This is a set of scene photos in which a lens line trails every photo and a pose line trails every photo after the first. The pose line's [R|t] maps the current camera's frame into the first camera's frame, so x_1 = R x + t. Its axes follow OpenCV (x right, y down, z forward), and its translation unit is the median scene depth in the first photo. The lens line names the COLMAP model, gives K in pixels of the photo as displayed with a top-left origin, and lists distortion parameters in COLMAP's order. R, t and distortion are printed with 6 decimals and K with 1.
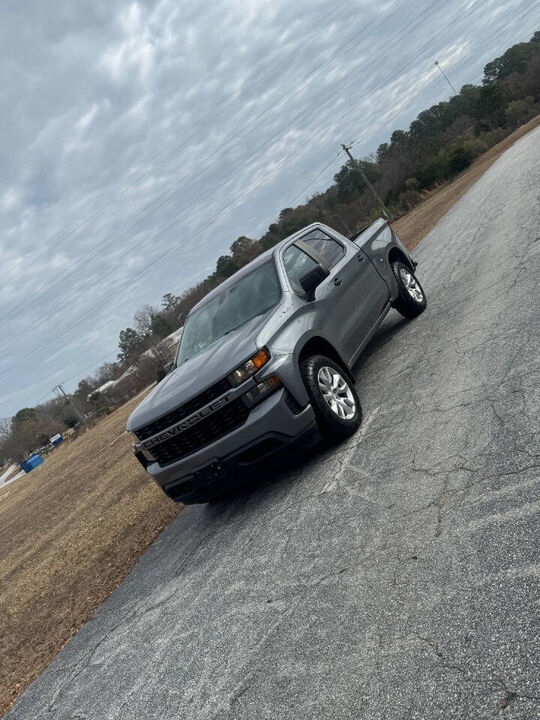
lens RADIAL K [[620.2, 0, 265.1], [0, 620.2, 350.7], [0, 0, 1]] dist [0.150490, -0.279351]
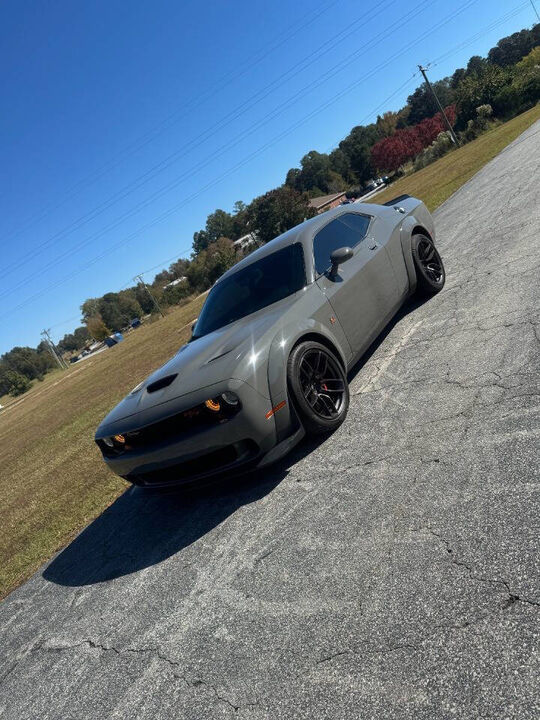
lens RADIAL K [[556.7, 0, 272.7], [0, 556.7, 349.0], [0, 0, 1]] dist [0.086042, -0.124363]
pose [[0.991855, 0.104895, -0.072262, 0.000335], [-0.092237, 0.982720, 0.160479, 0.000501], [0.087846, -0.152506, 0.984391, 0.002224]]
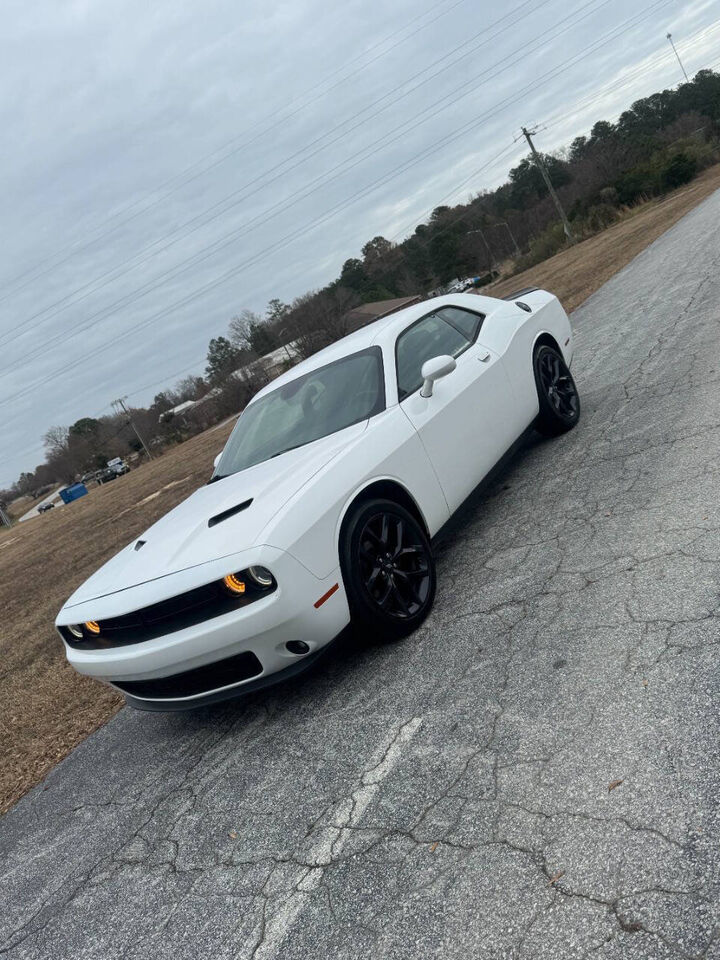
lens RADIAL K [[772.6, 0, 360.0], [0, 772.6, 480.0], [0, 0, 1]] dist [0.091517, -0.127847]
pose [[0.990100, 0.138829, -0.020684, 0.008057], [-0.135320, 0.983260, 0.122020, -0.007741], [0.037278, -0.118013, 0.992312, 0.030789]]
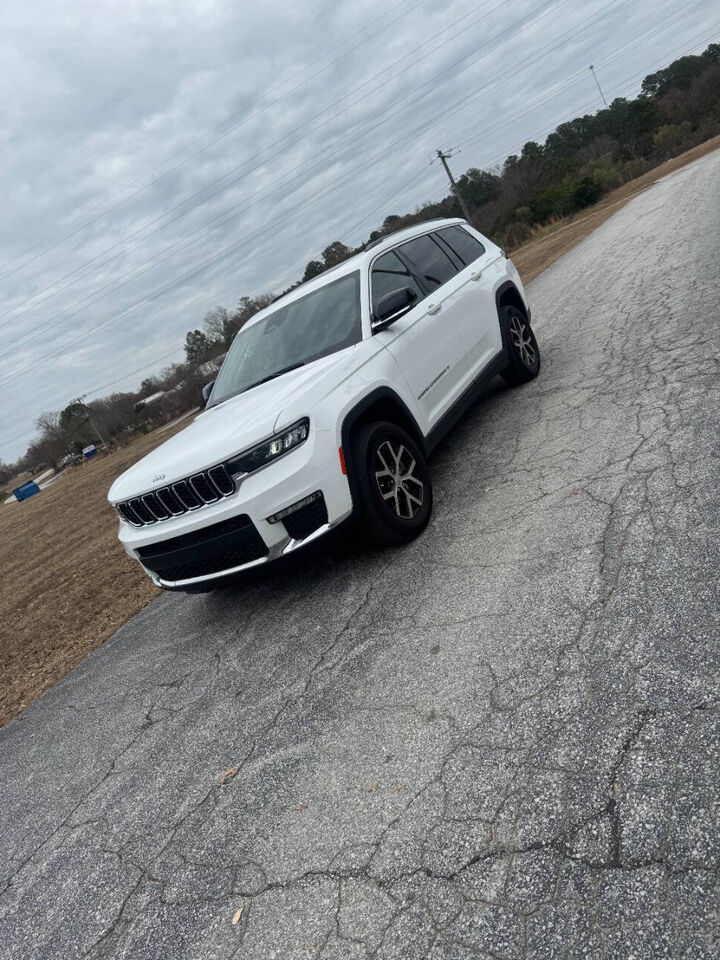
lens RADIAL K [[672.3, 0, 360.7], [0, 672.3, 469.5], [0, 0, 1]] dist [0.081822, -0.111254]
pose [[0.990774, 0.131758, 0.031740, 0.040518], [-0.134909, 0.981169, 0.138228, -0.035556], [-0.012930, -0.141235, 0.989892, 0.092010]]
